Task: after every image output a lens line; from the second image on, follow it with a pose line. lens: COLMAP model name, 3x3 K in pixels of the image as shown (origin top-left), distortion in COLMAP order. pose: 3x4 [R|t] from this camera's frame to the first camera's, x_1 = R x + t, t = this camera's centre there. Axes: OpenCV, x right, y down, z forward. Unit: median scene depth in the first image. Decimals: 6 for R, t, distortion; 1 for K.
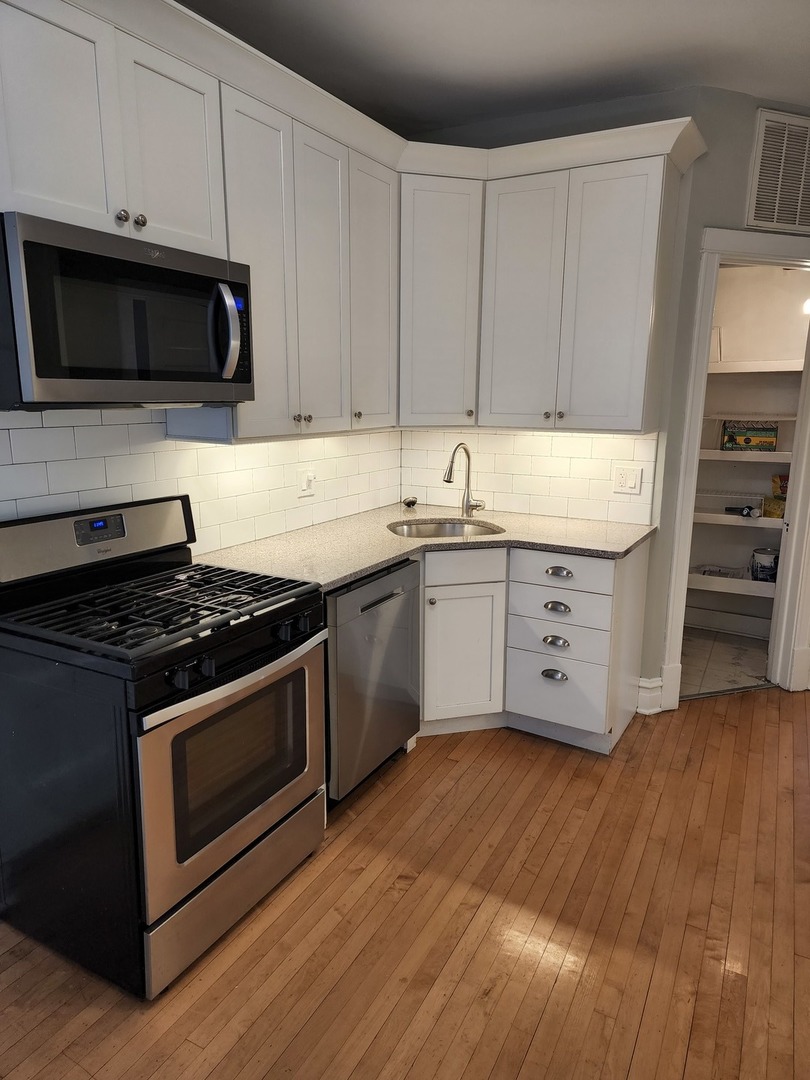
lens RADIAL K [[724.9, 0, 403.1], [0, 724.9, 538.5], [0, 0, 1]] dist [0.065575, -0.049362]
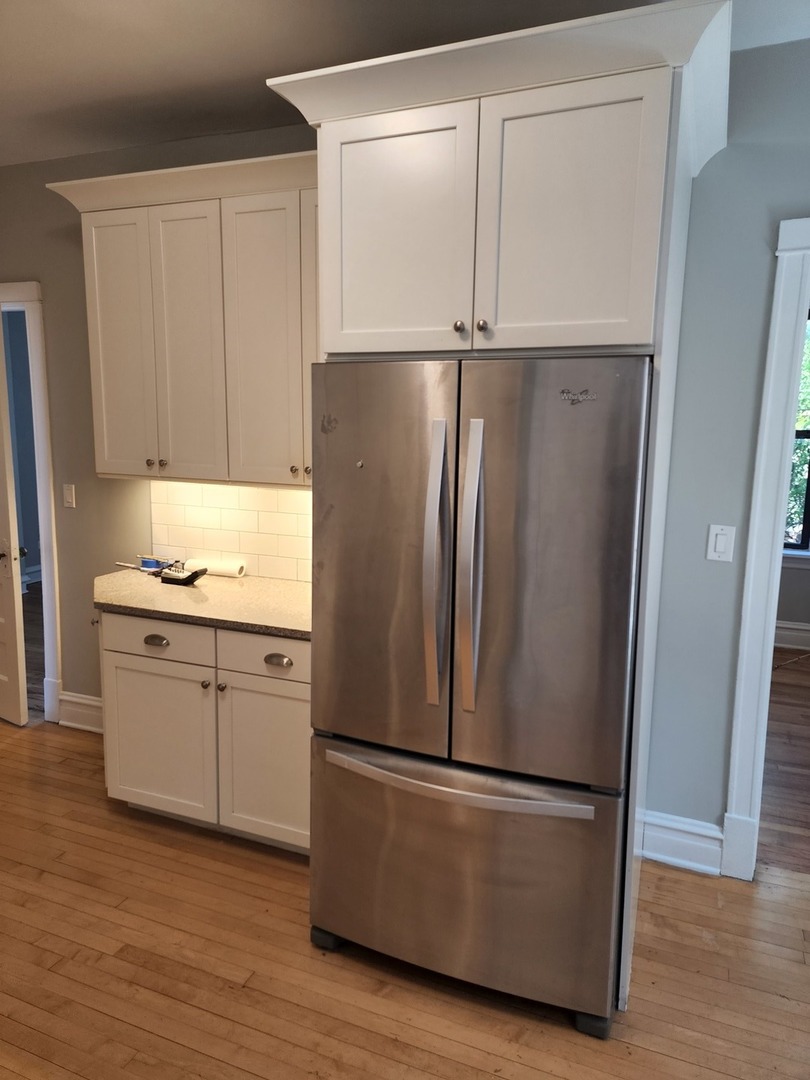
lens RADIAL K [[724.9, 0, 404.4], [0, 724.9, 538.6], [0, 0, 1]] dist [0.065575, -0.049362]
pose [[-0.101681, -0.163689, 0.981258, -0.648106], [0.181079, 0.966847, 0.180049, -0.148358], [-0.978198, 0.195992, -0.068669, 0.596314]]
